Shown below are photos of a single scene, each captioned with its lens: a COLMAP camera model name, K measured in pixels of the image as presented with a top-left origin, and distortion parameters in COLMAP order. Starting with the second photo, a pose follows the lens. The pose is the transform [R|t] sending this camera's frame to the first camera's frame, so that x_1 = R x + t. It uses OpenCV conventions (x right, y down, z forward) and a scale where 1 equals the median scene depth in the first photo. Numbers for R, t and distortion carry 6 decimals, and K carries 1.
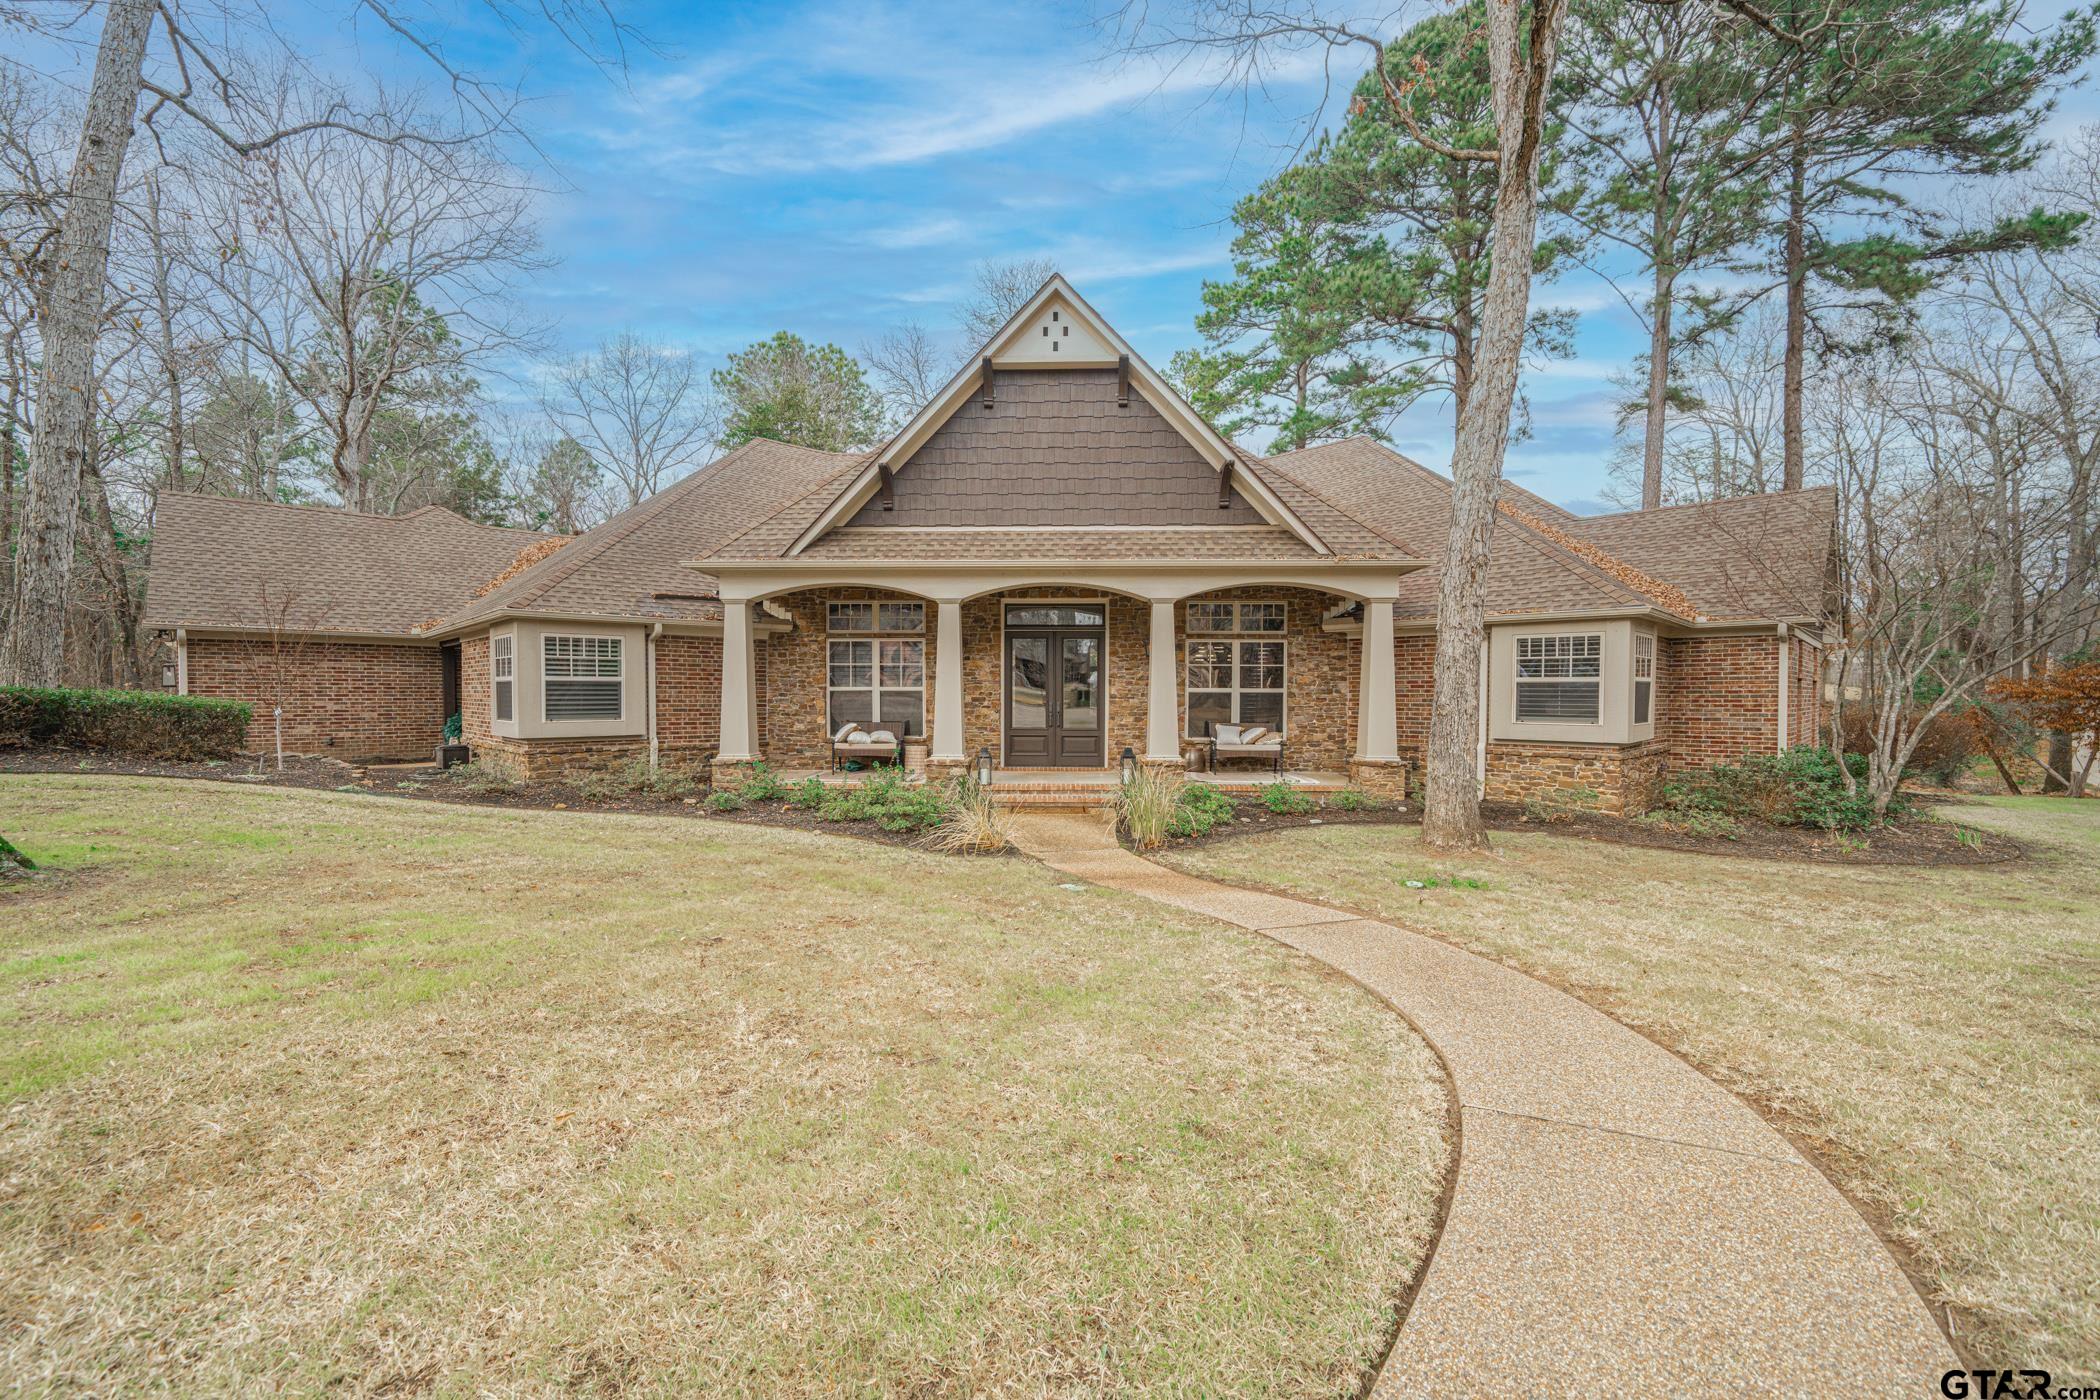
lens RADIAL K [[834.3, 0, 1024.1], [0, 834.3, 708.7], [0, 0, 1]] dist [-0.000321, 0.000008]
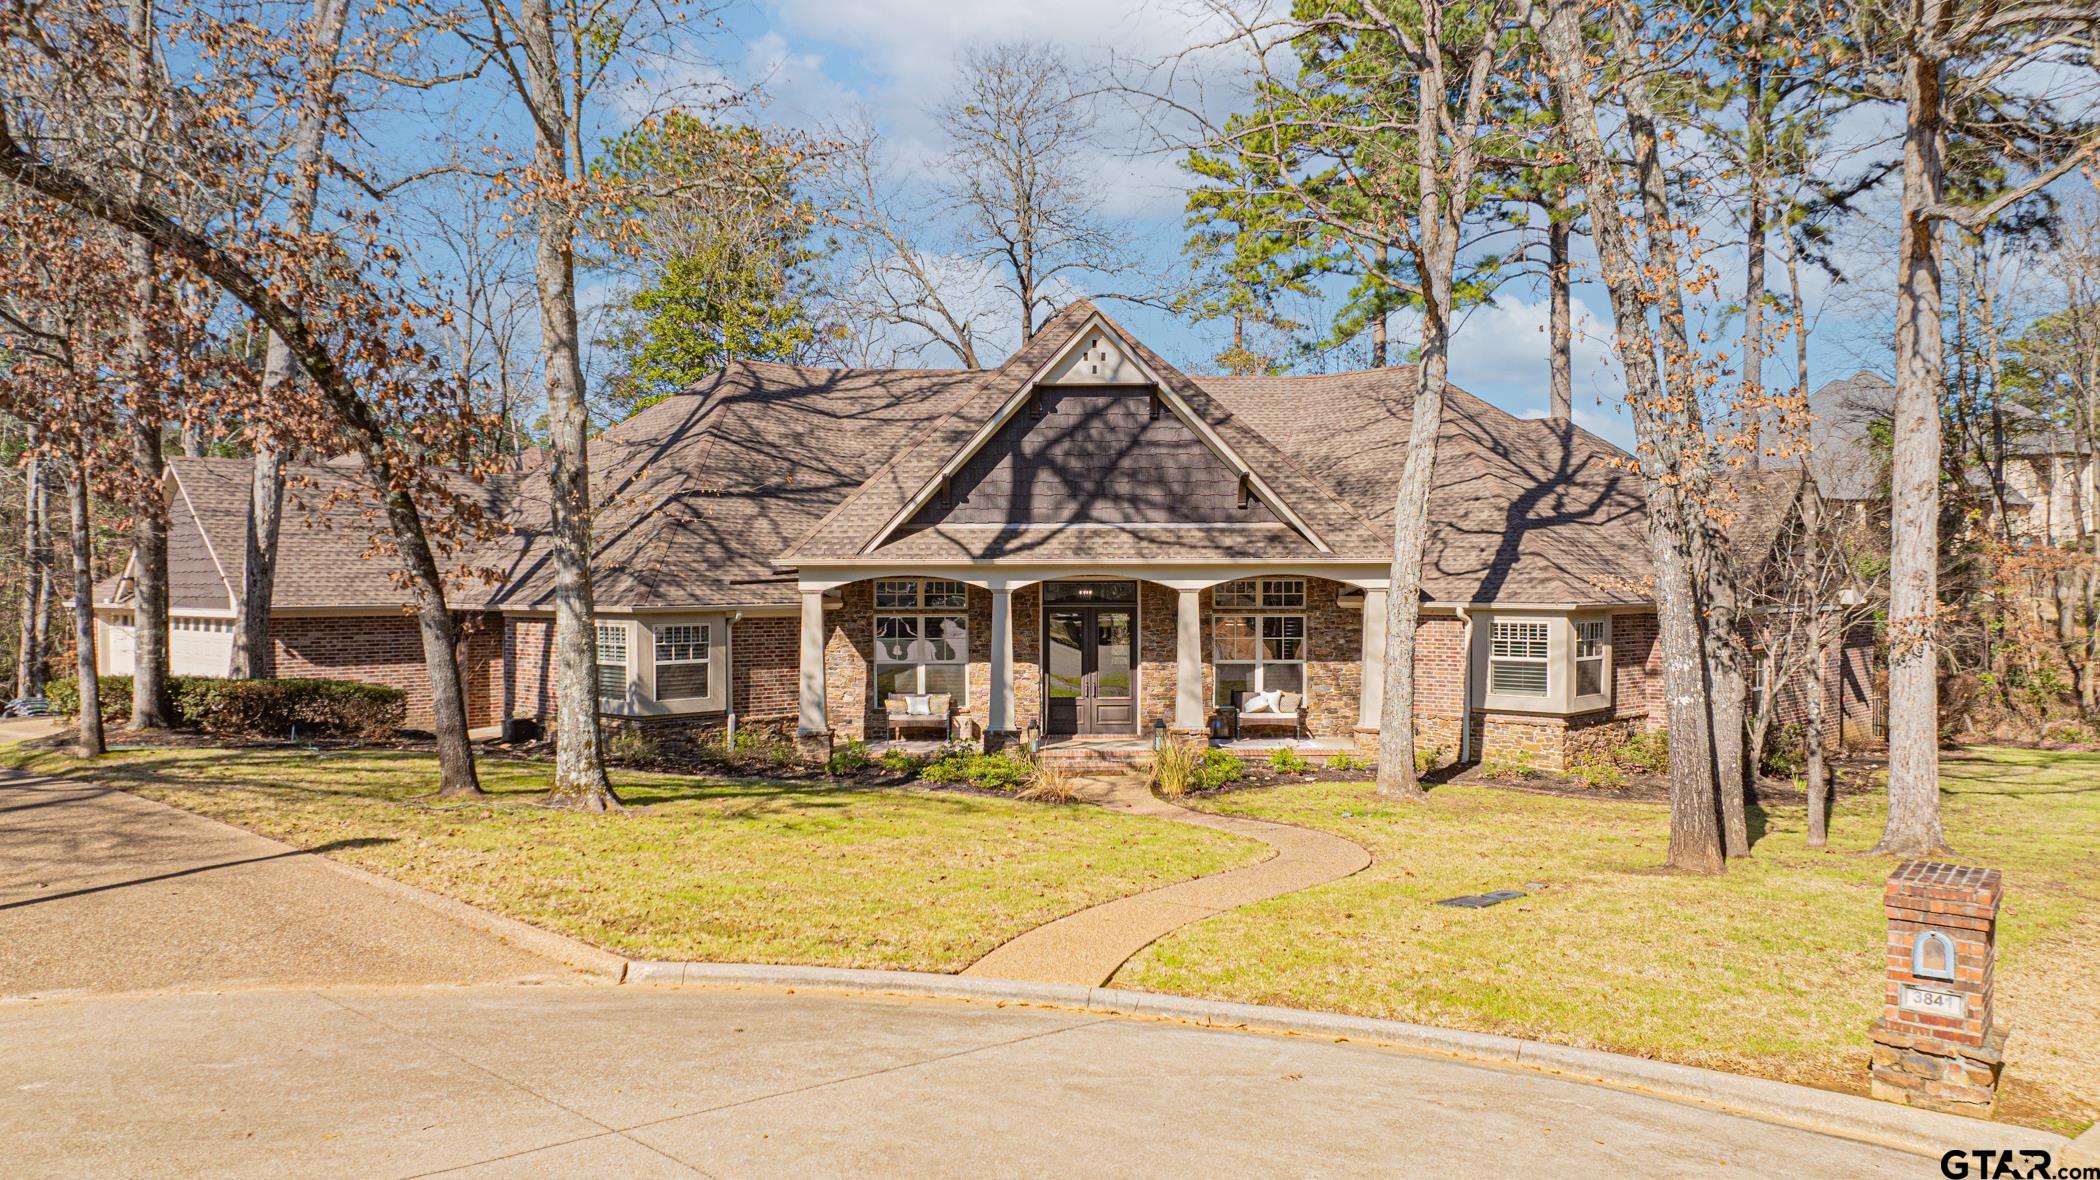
lens RADIAL K [[1458.6, 0, 1050.0], [0, 1458.6, 590.0], [0, 0, 1]] dist [-0.004675, -0.000687]
pose [[0.998909, -0.004443, 0.046498, -0.117761], [0.005161, 0.999869, -0.015320, -0.099982], [-0.046424, 0.015544, 0.998801, -0.996423]]
